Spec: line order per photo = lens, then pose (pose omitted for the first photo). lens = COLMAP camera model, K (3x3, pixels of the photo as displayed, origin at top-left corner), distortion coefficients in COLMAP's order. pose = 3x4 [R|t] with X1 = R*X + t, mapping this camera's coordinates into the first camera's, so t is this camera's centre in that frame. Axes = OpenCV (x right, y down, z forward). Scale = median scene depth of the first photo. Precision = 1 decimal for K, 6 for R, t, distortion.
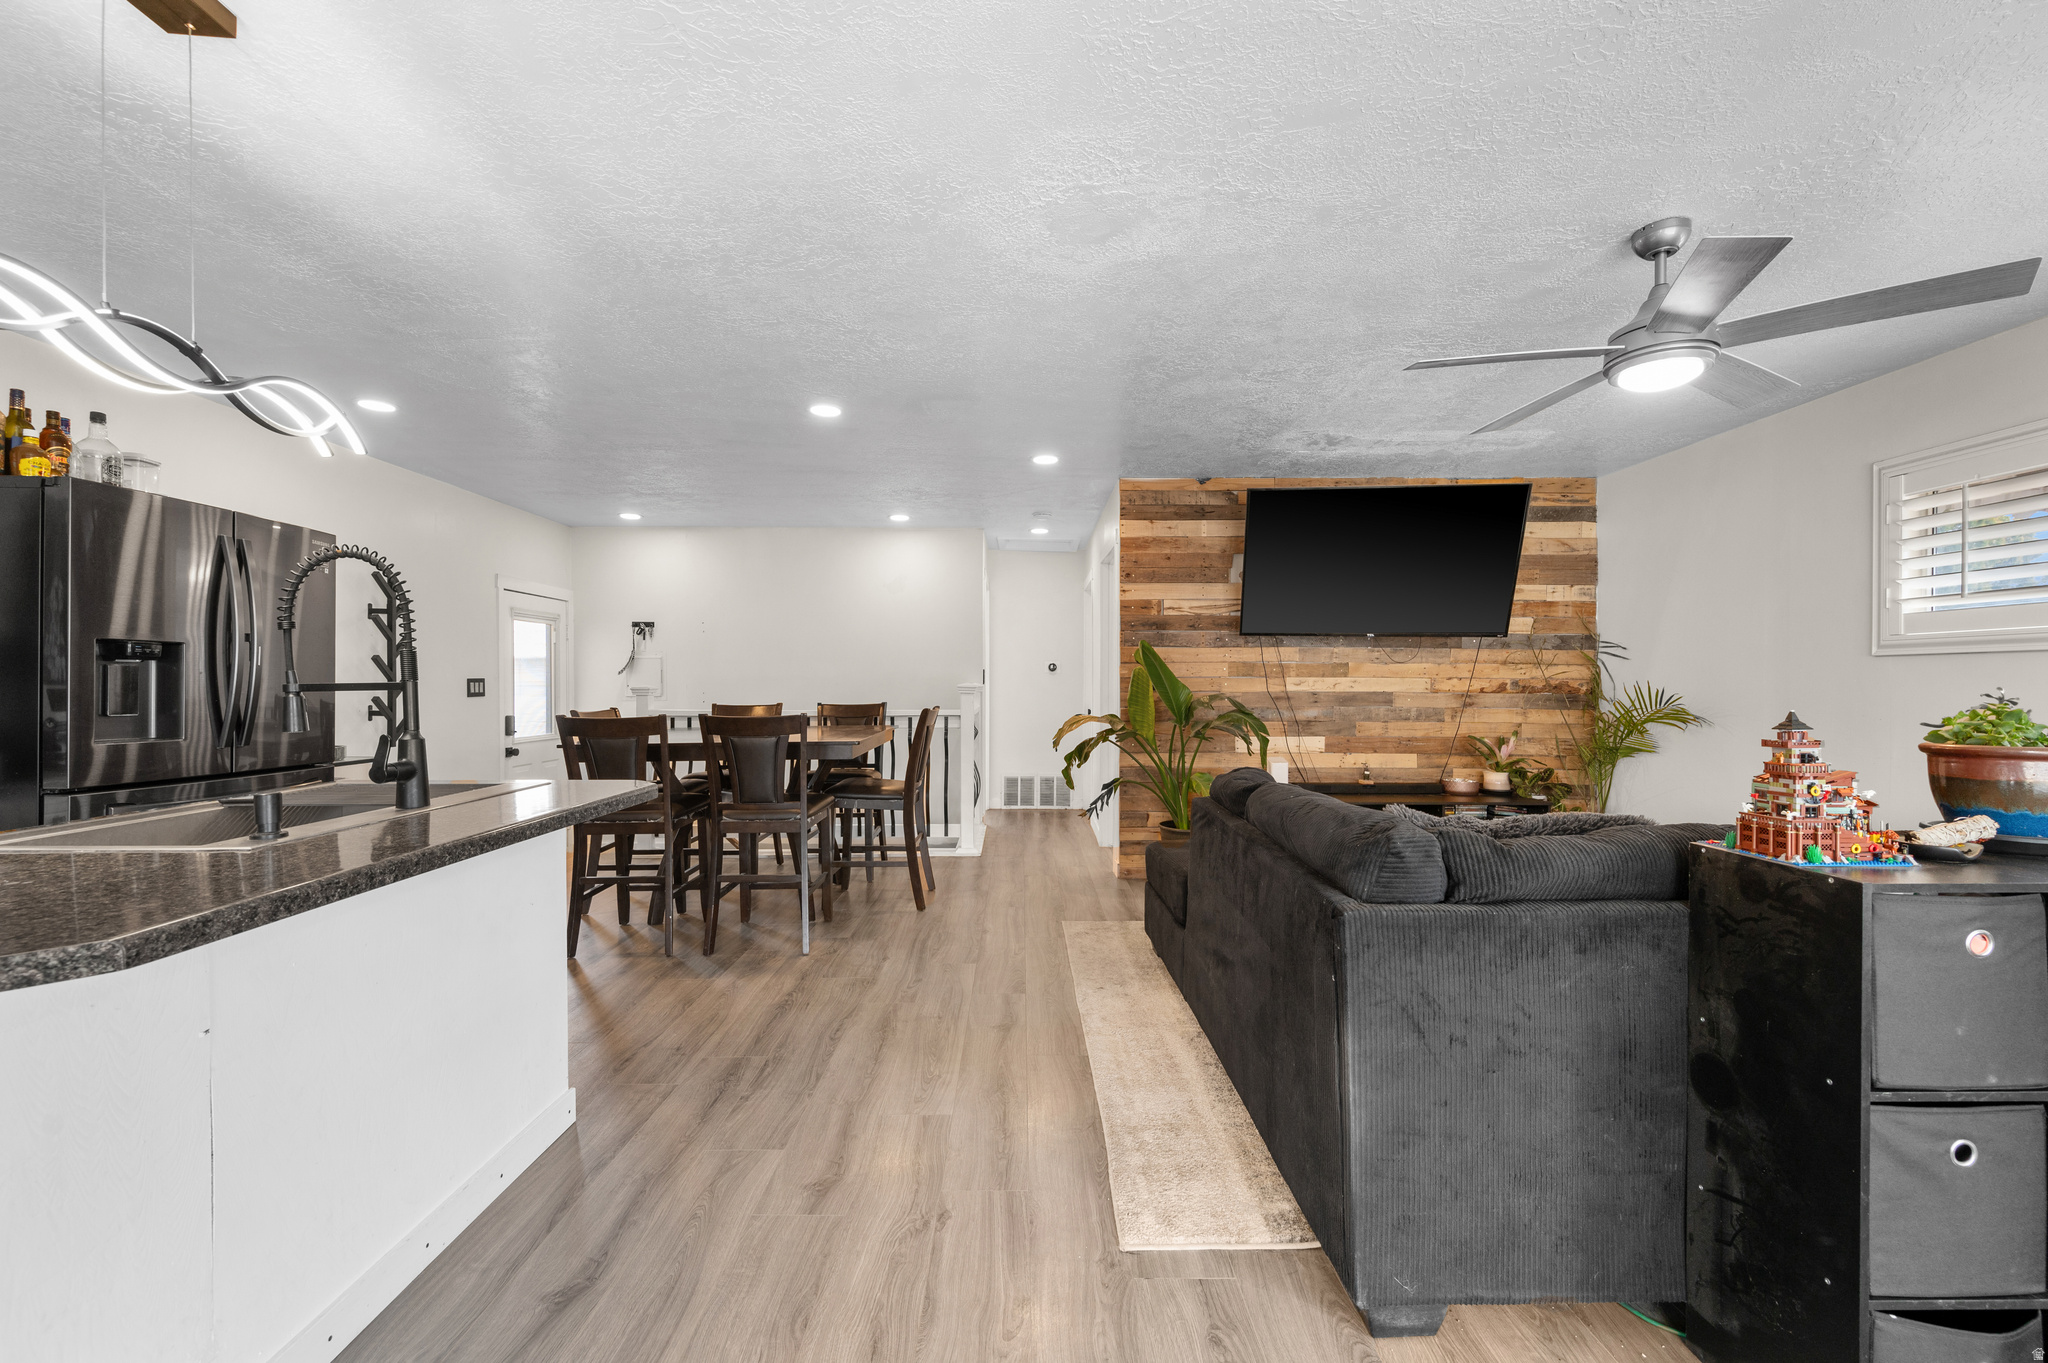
lens RADIAL K [[820.4, 0, 1030.9], [0, 820.4, 689.8], [0, 0, 1]] dist [-0.001279, -0.000051]
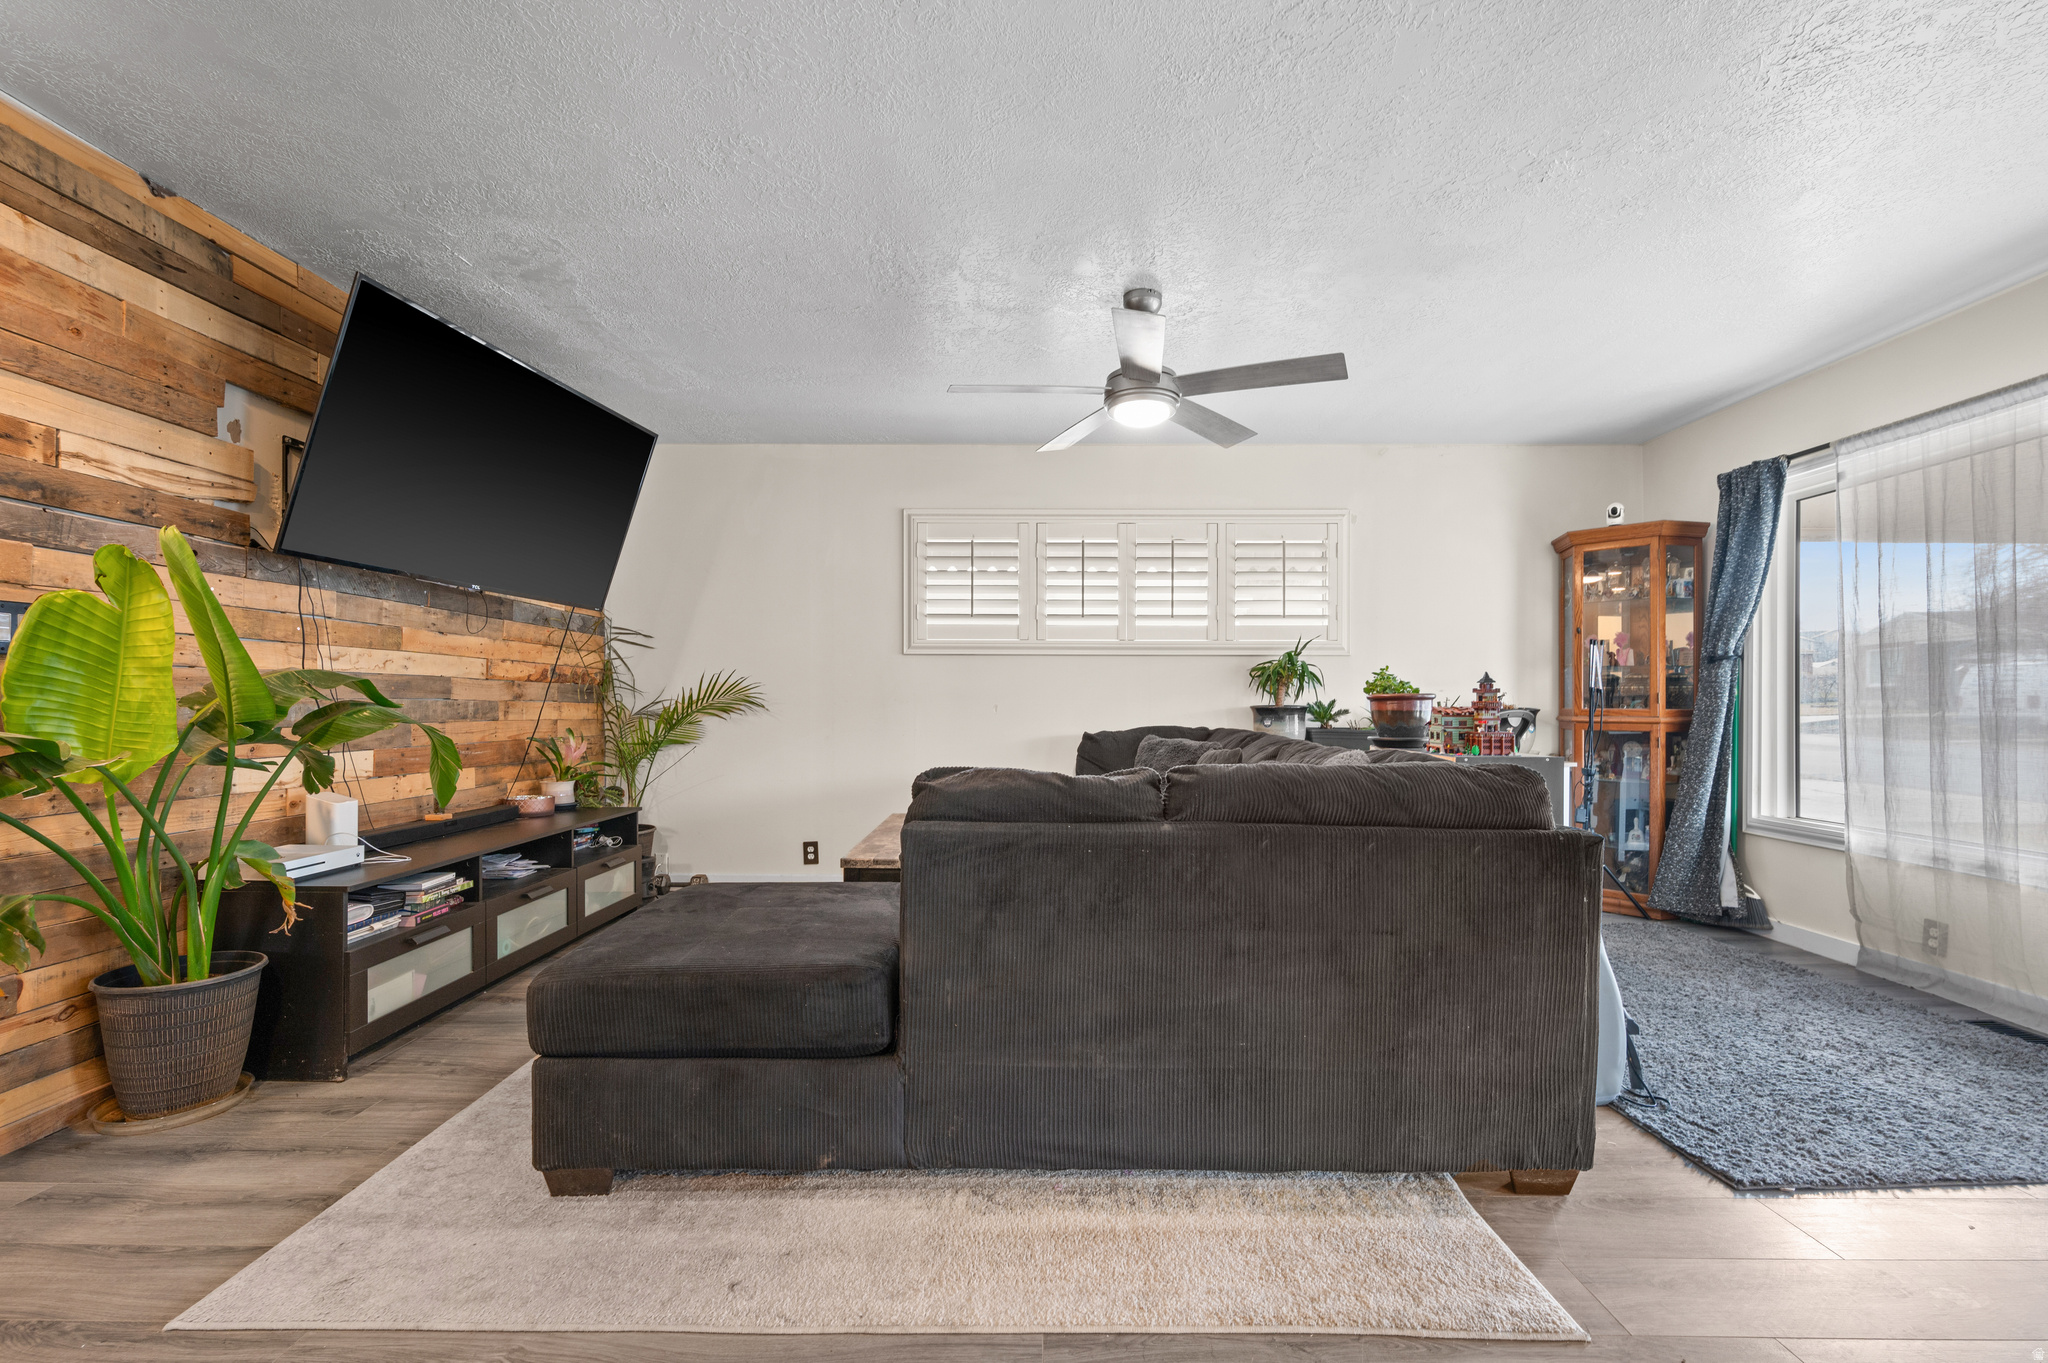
lens RADIAL K [[864.3, 0, 1028.0], [0, 864.3, 704.6], [0, 0, 1]] dist [-0.002271, 0.000133]
pose [[0.018756, -0.005767, 0.999807, -0.256245], [0.002613, 0.999980, 0.005719, 0.022896], [-0.999821, 0.002505, 0.018771, 0.536779]]
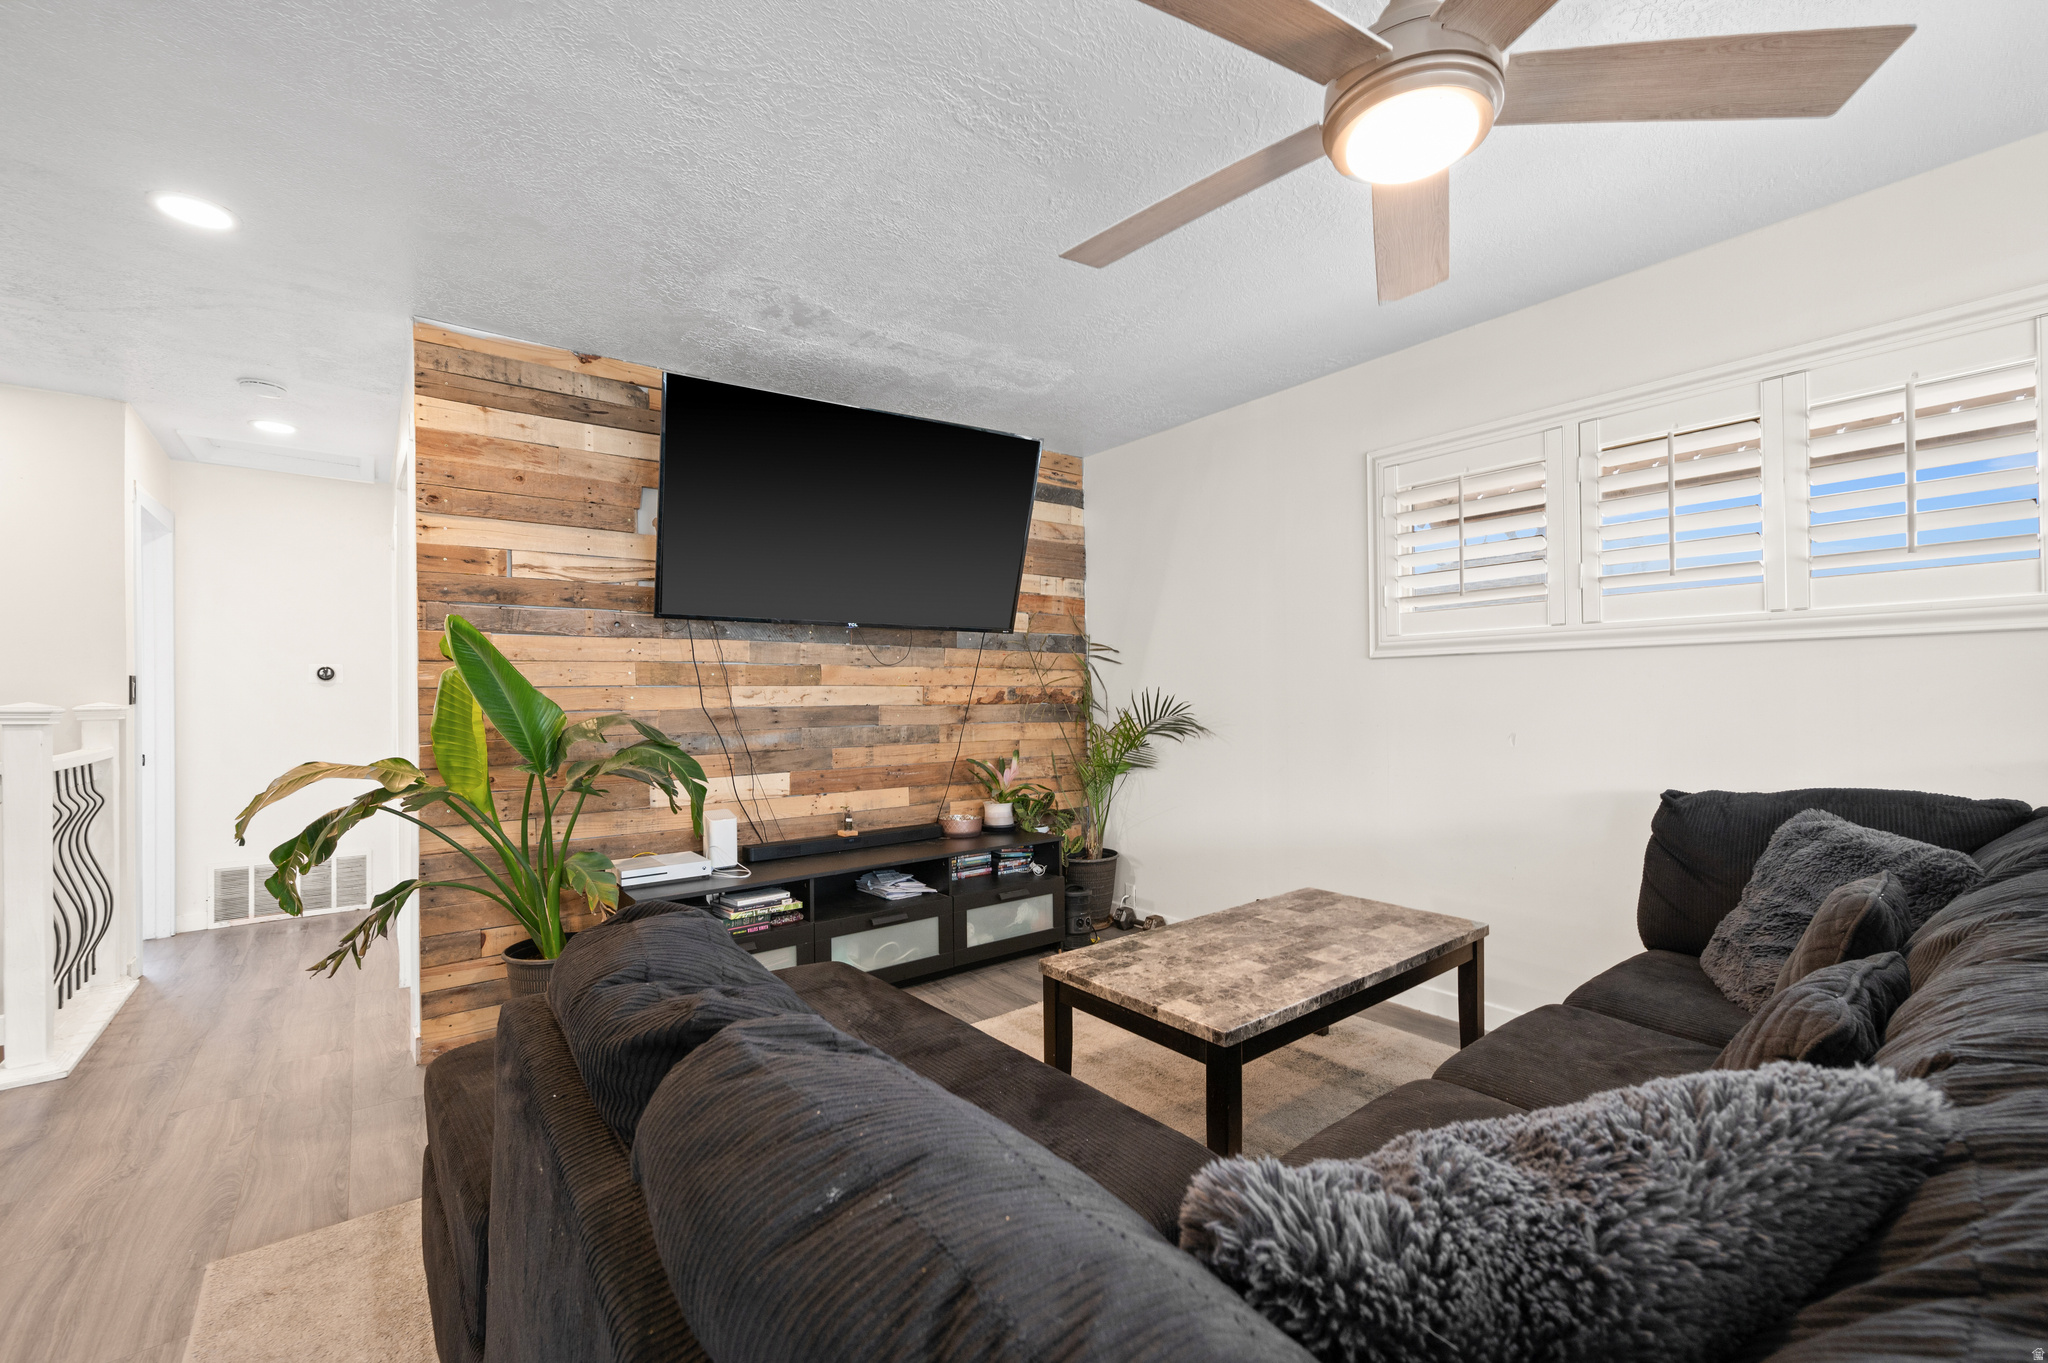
lens RADIAL K [[842.5, 0, 1030.7], [0, 842.5, 691.2], [0, 0, 1]] dist [0.002057, 0.000487]
pose [[0.793424, -0.008936, 0.608604, 0.093514], [0.017226, 0.999821, -0.007777, -0.001747], [-0.608426, 0.016654, 0.793436, 0.328786]]
